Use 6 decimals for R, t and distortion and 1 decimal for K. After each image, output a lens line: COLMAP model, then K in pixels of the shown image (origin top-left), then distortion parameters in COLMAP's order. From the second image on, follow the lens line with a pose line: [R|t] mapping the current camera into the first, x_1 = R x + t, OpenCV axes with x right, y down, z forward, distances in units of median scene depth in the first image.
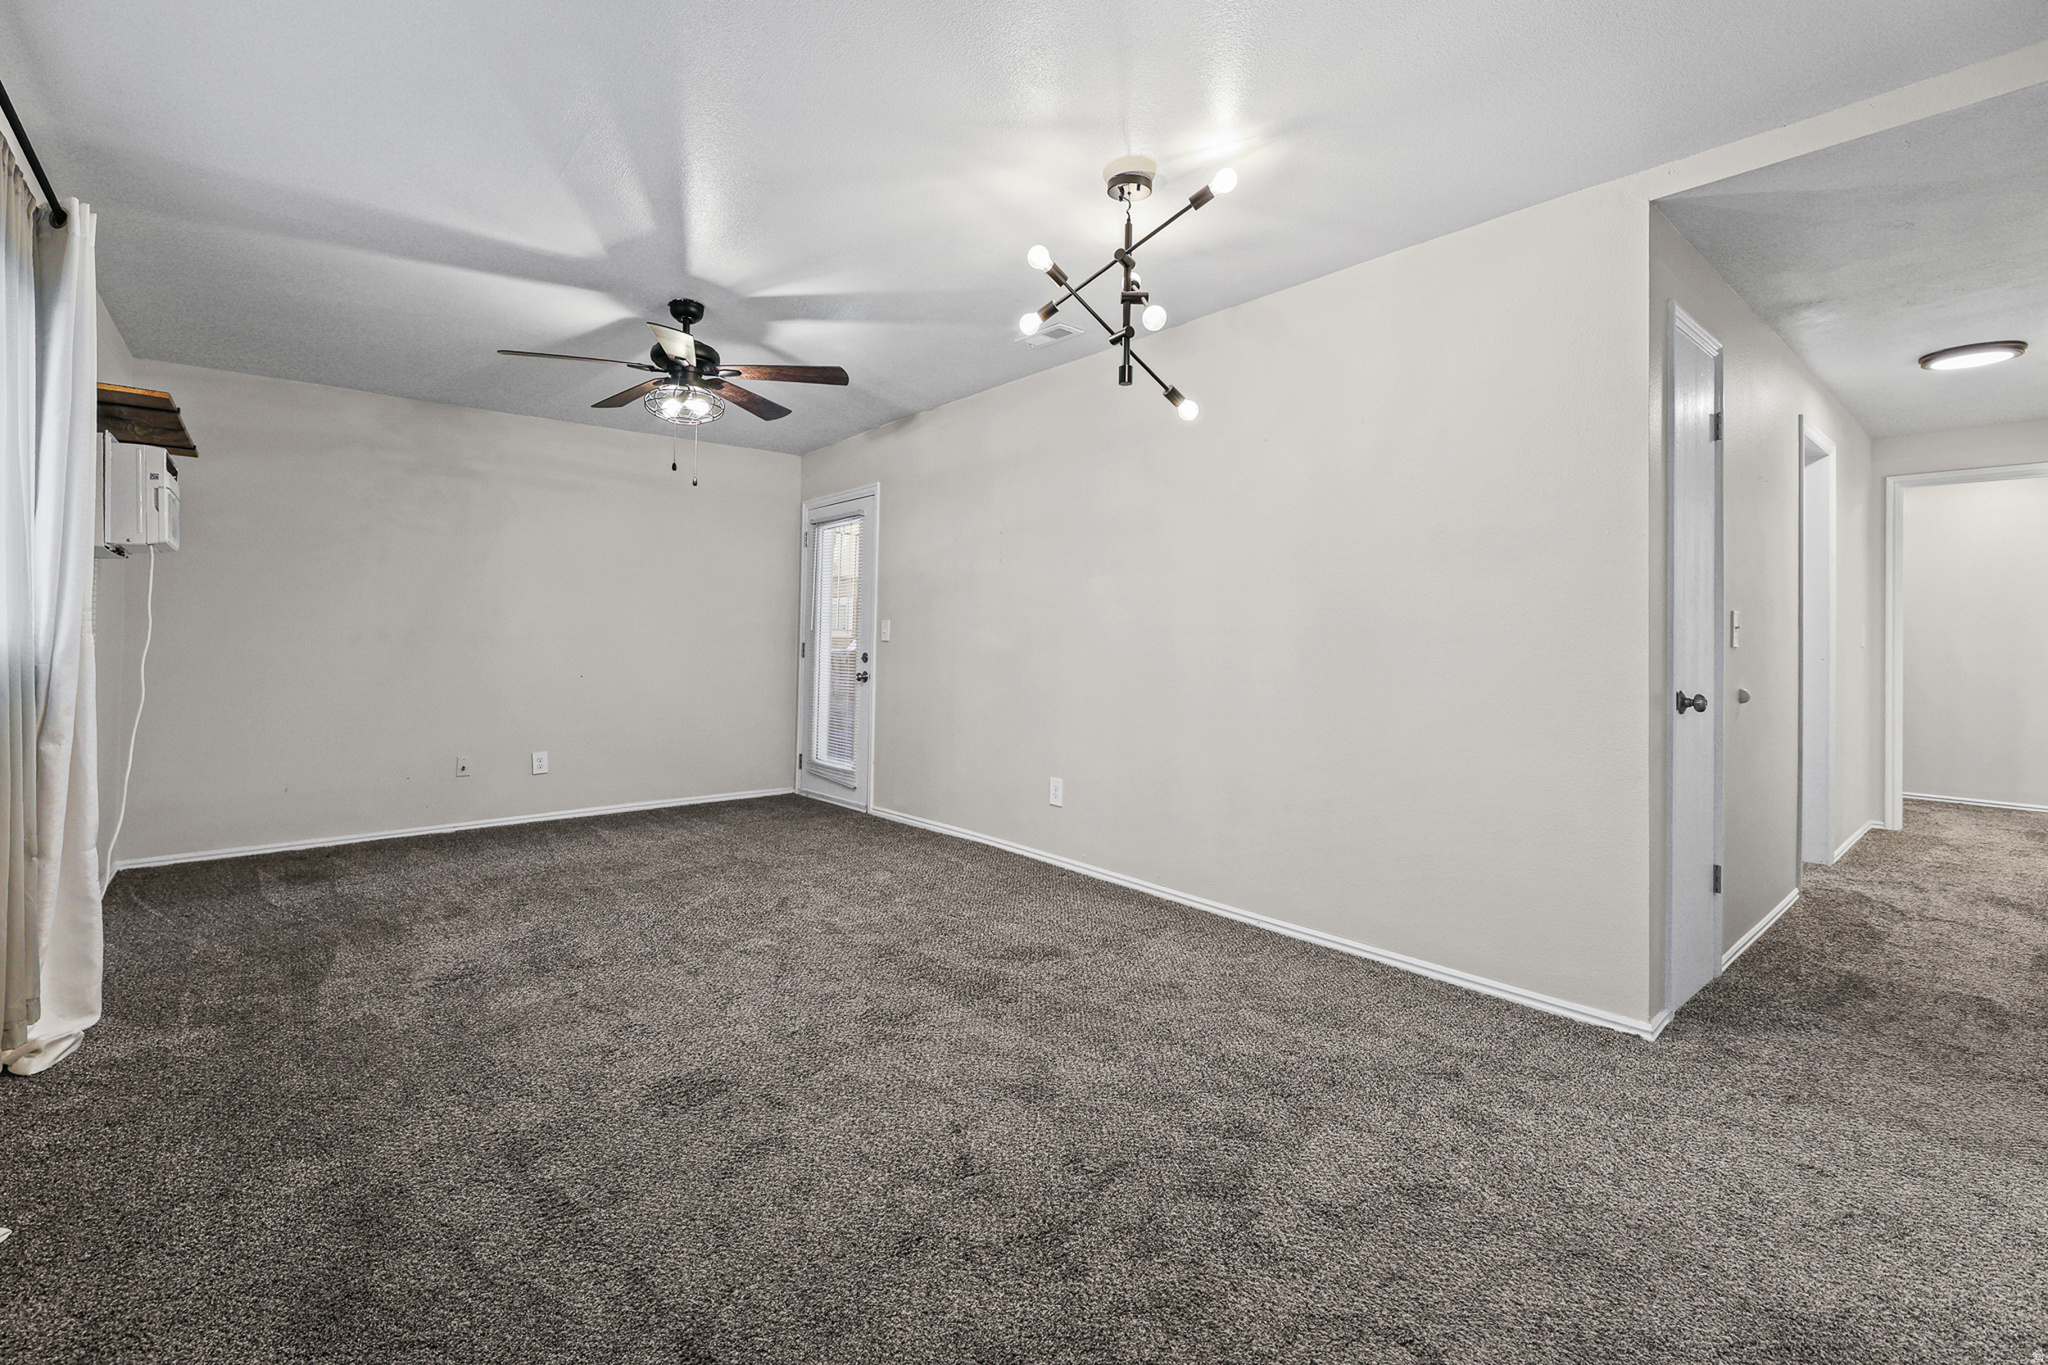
lens RADIAL K [[864.0, 0, 944.5], [0, 864.0, 649.7], [0, 0, 1]] dist [-0.000503, -0.003153]
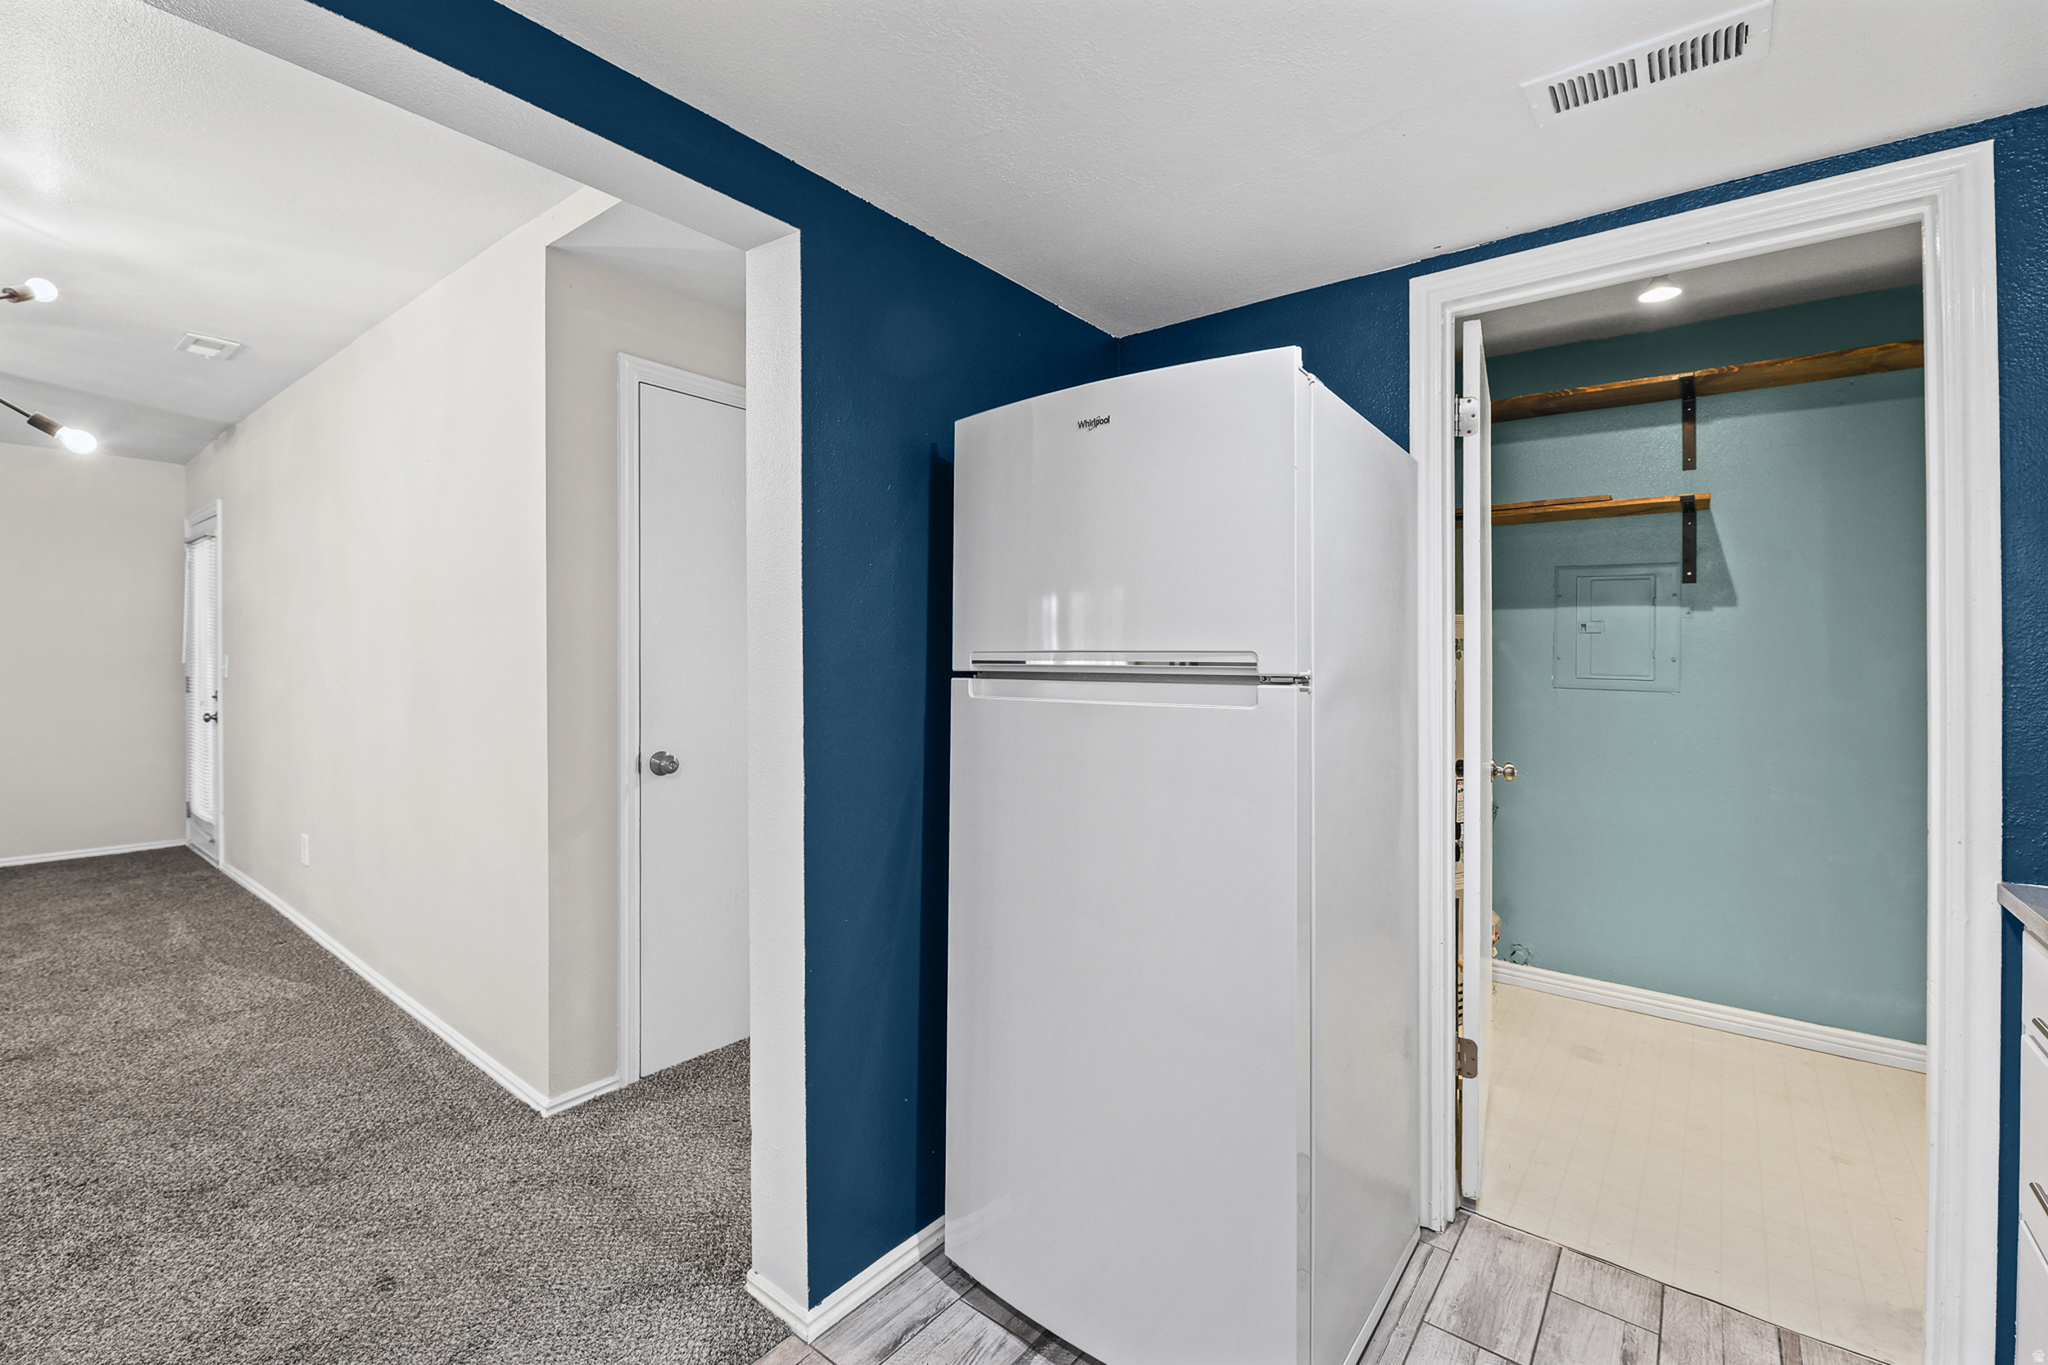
lens RADIAL K [[864.0, 0, 924.6], [0, 864.0, 657.9], [0, 0, 1]] dist [-0.000503, -0.003153]
pose [[0.980917, -0.001713, 0.194417, 0.781706], [0.002492, 0.999990, -0.003762, -0.041586], [-0.194409, 0.004175, 0.980912, -0.023902]]
